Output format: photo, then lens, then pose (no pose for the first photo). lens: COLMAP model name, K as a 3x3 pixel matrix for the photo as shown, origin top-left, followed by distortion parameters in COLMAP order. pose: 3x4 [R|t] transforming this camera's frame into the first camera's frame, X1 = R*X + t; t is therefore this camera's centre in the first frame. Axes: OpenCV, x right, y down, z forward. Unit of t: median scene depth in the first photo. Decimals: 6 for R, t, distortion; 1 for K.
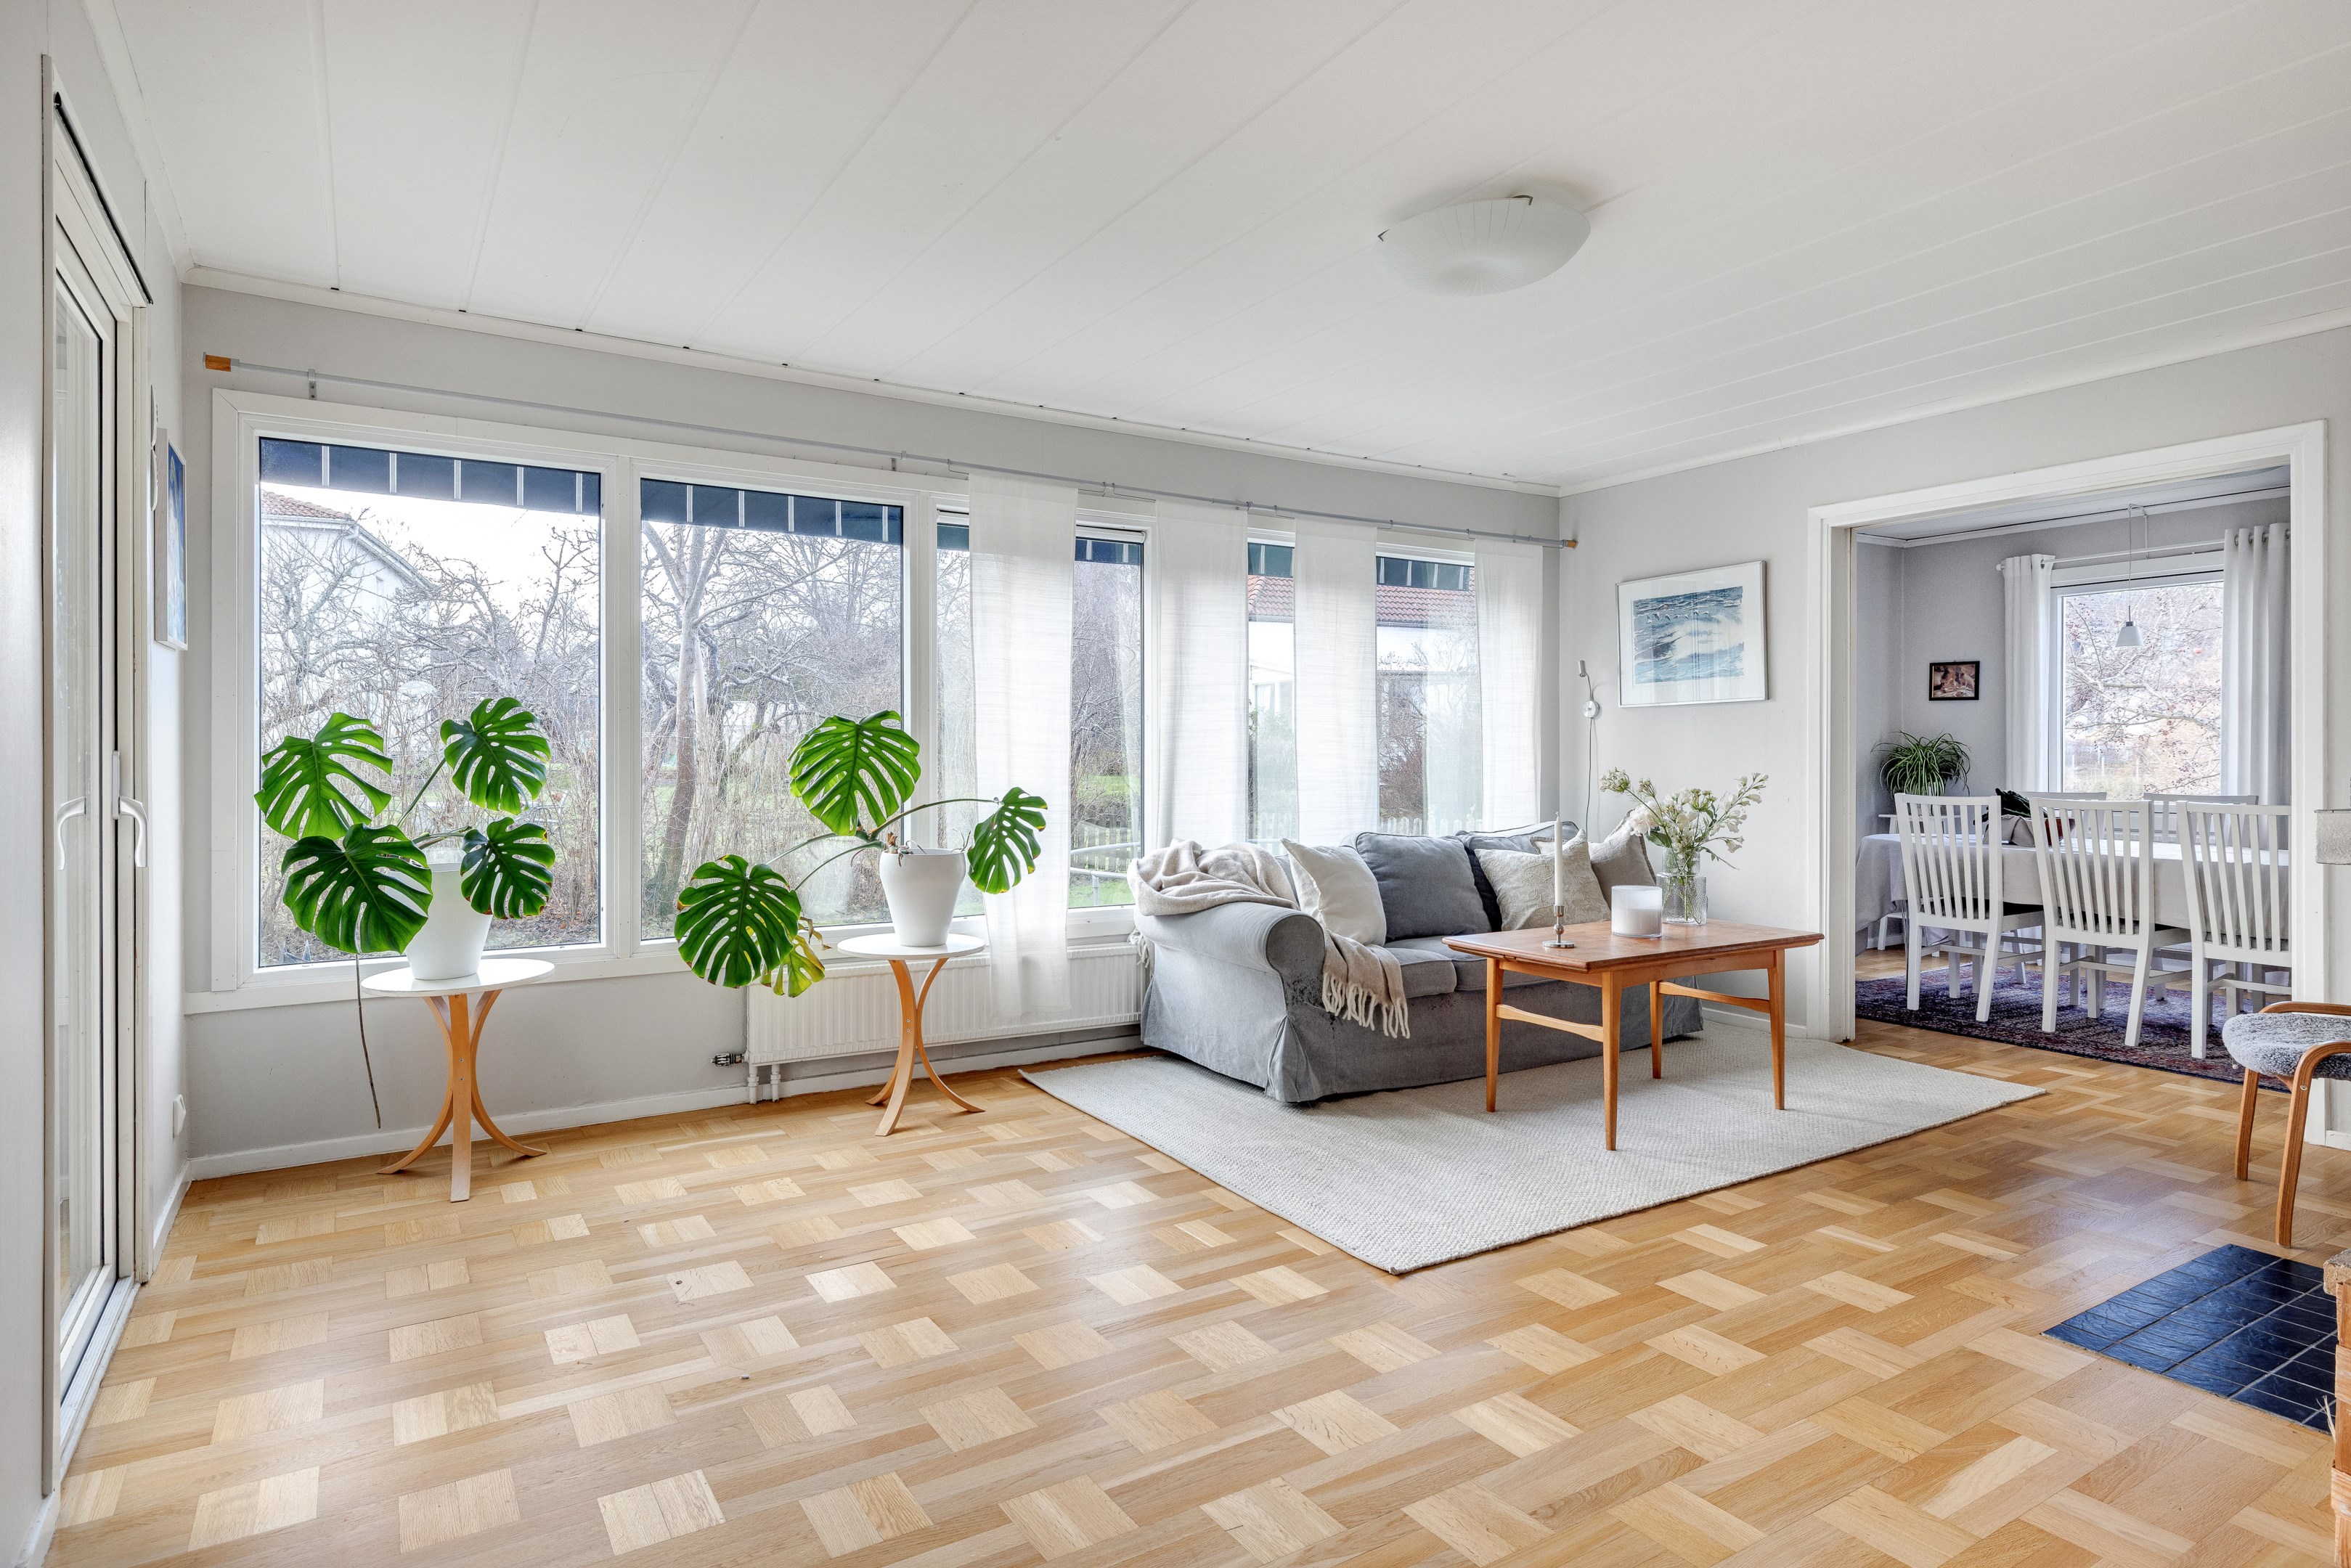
lens RADIAL K [[1299.0, 0, 1148.7], [0, 1299.0, 762.1], [0, 0, 1]] dist [-0.001908, 0.000214]
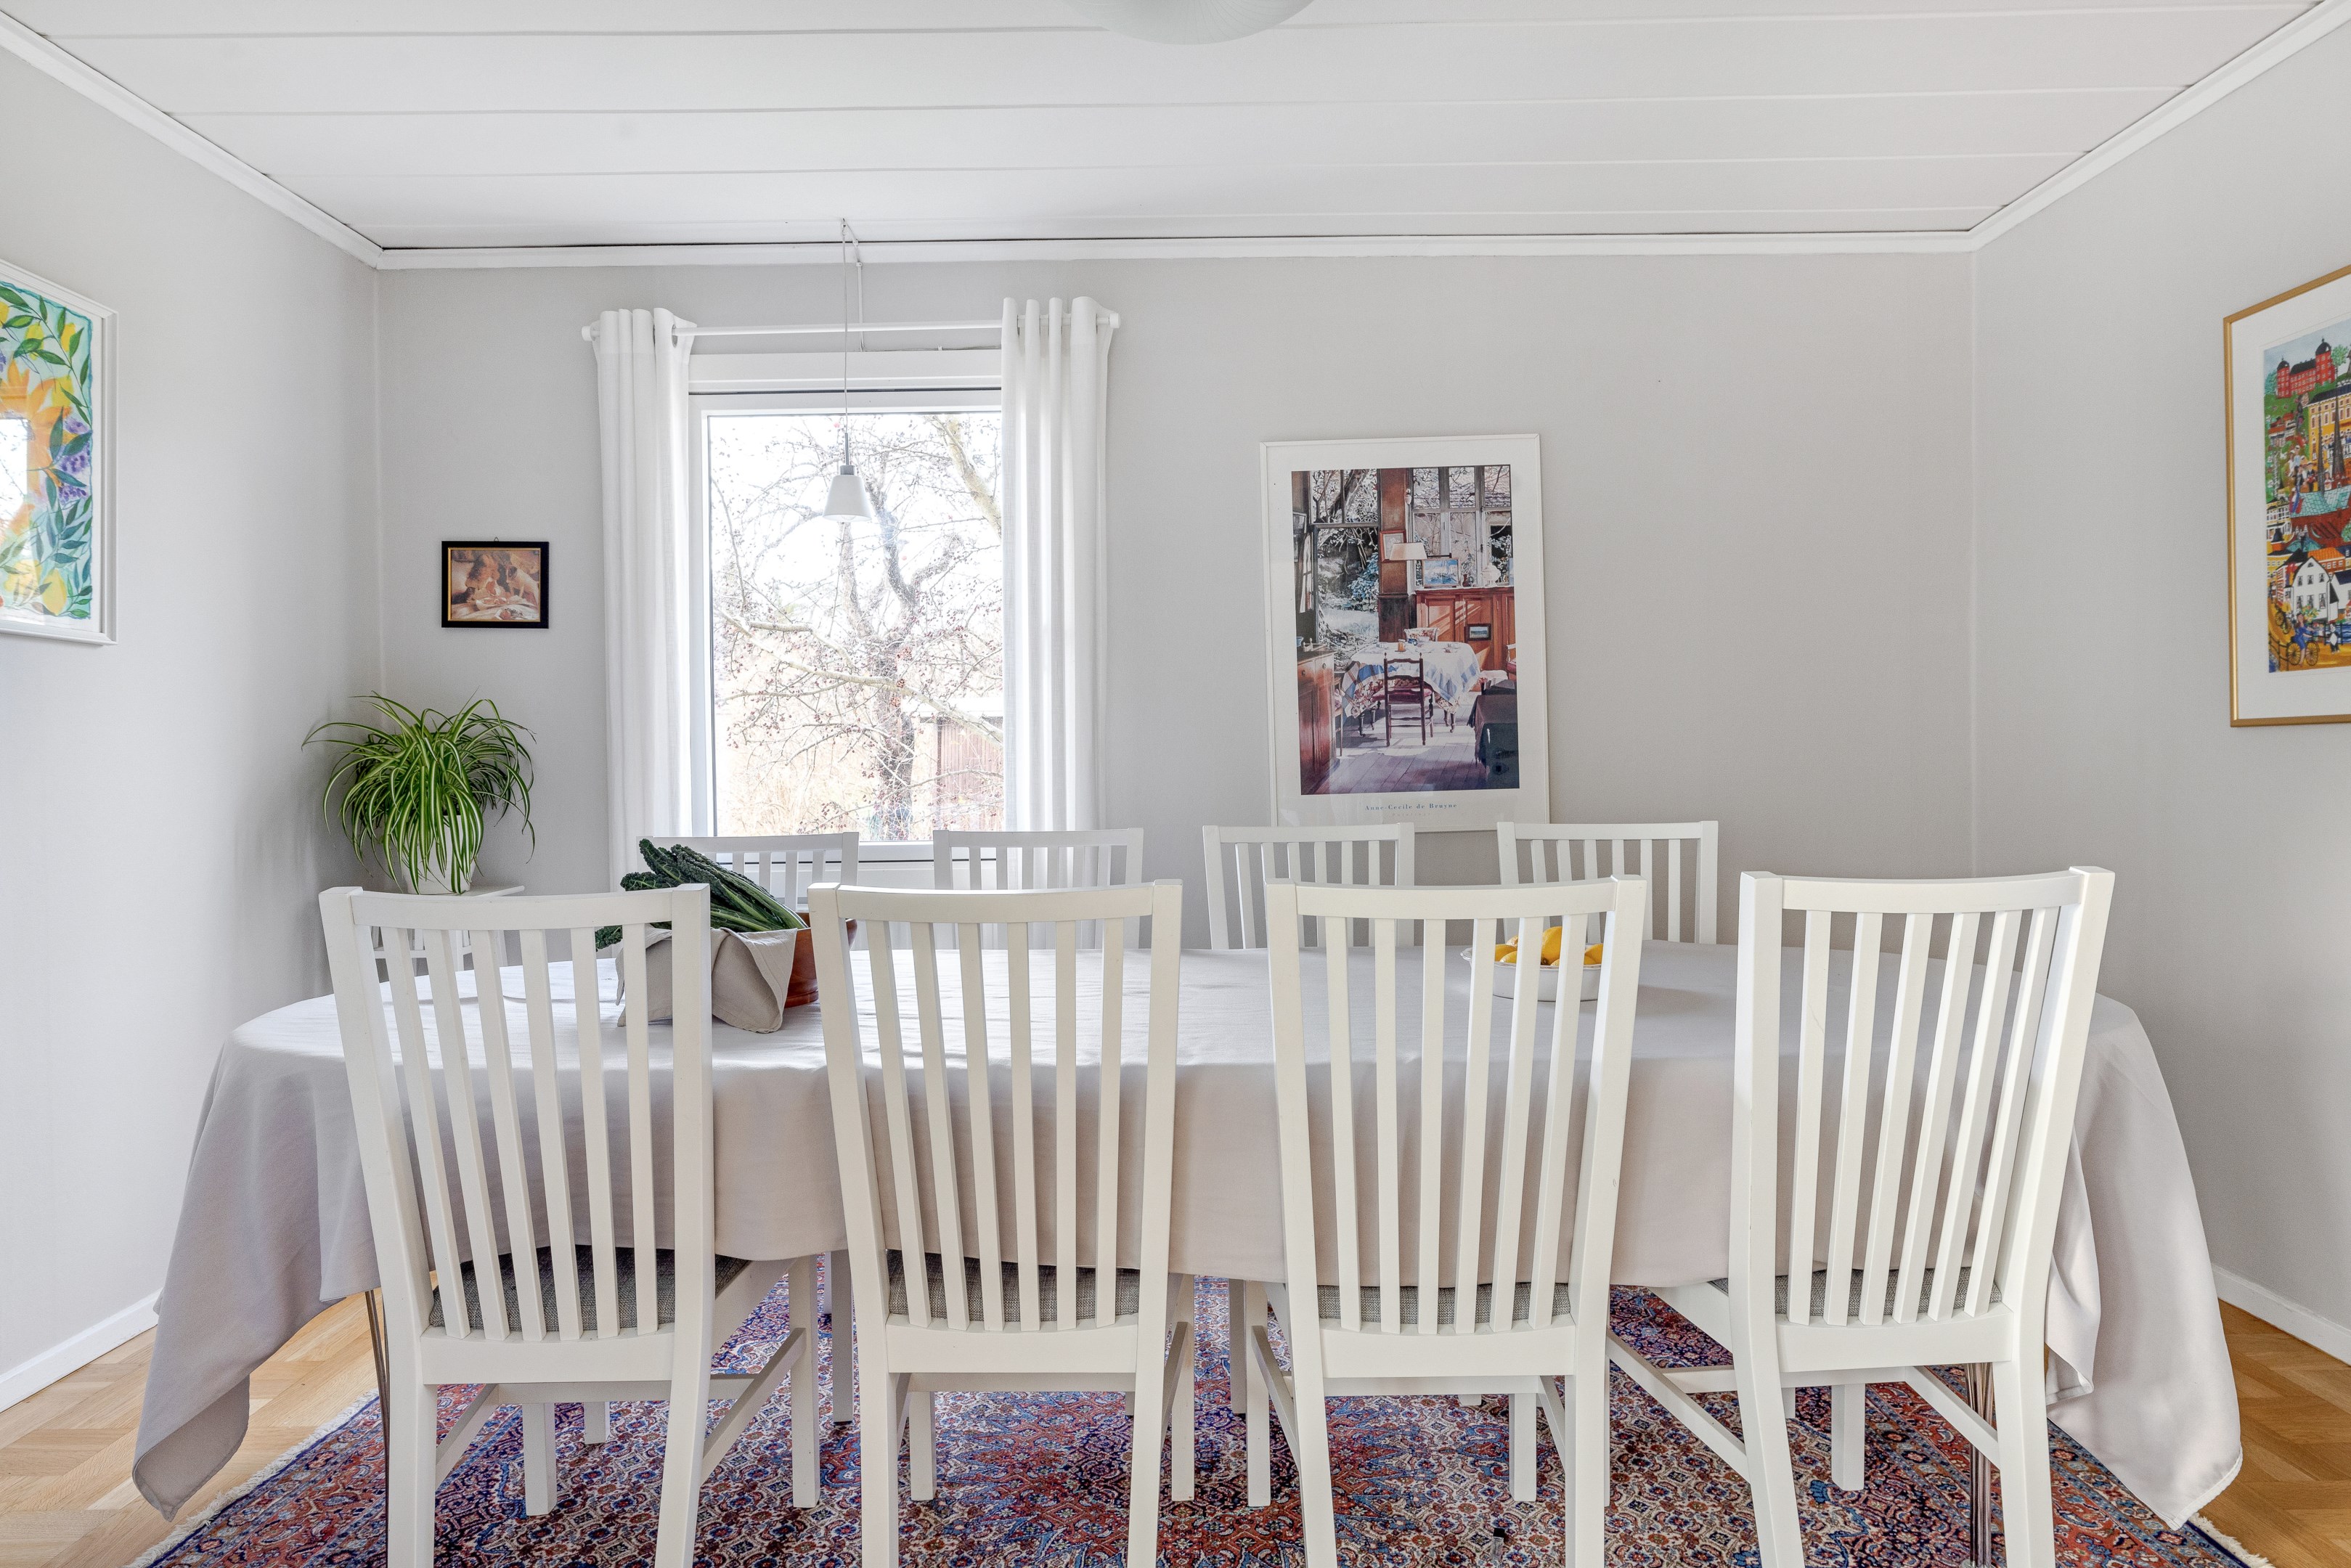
lens RADIAL K [[1408.6, 0, 1194.1], [0, 1408.6, 771.2], [0, 0, 1]] dist [0.001917, 0.001876]
pose [[0.510874, -0.016316, 0.859501, 0.346524], [0.016651, 0.999820, 0.009082, 0.001236], [-0.859494, 0.009672, 0.511054, 0.581548]]
